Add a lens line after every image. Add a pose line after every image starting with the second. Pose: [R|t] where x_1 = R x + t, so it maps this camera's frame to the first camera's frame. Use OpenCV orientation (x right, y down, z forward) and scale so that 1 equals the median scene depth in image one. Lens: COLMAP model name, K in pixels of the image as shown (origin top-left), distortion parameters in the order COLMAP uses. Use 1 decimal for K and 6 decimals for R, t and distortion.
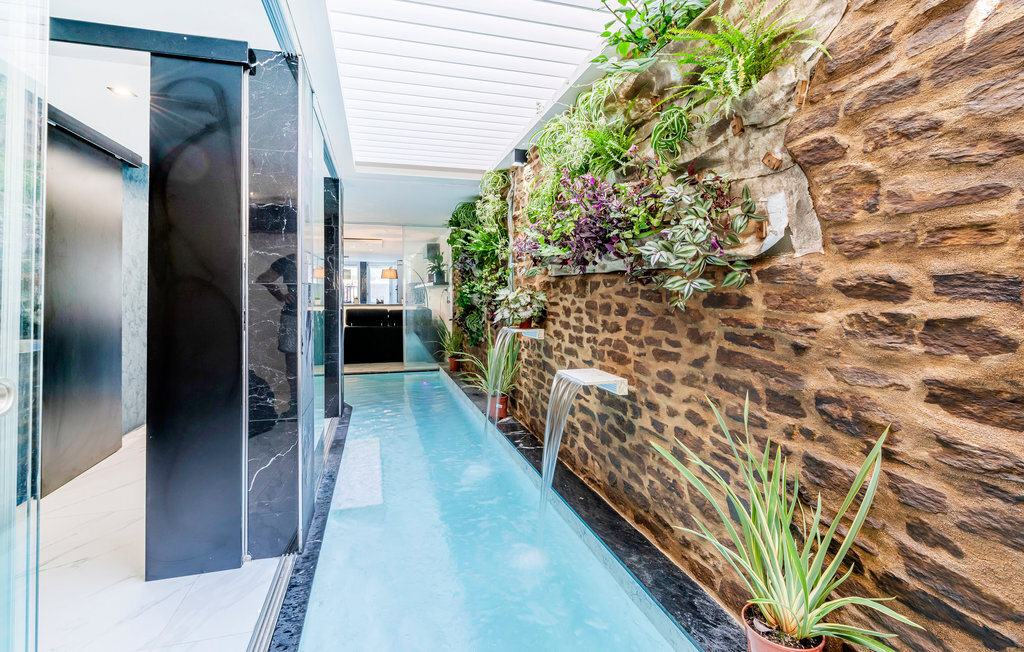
lens RADIAL K [[472.8, 0, 510.8], [0, 472.8, 282.3], [0, 0, 1]] dist [-0.000644, 0.000054]
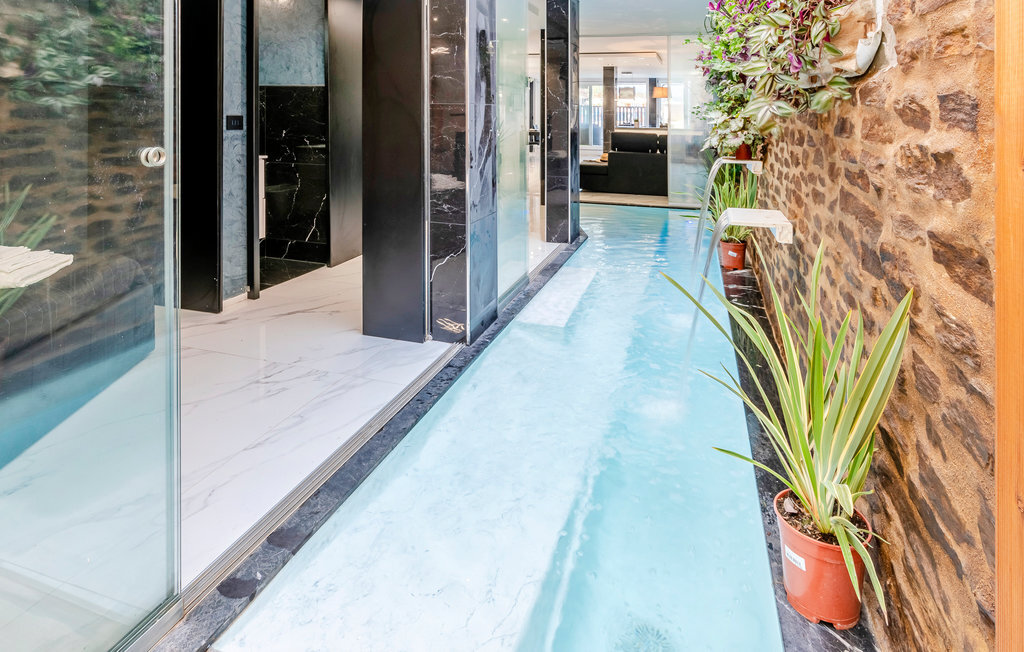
lens RADIAL K [[581.3, 0, 511.7], [0, 581.3, 118.6], [0, 0, 1]] dist [0.000324, 0.000879]
pose [[0.835627, 0.017026, -0.549033, 0.433531], [-0.000607, 0.999548, 0.030072, -0.005064], [0.549297, -0.024796, 0.835259, -0.089717]]
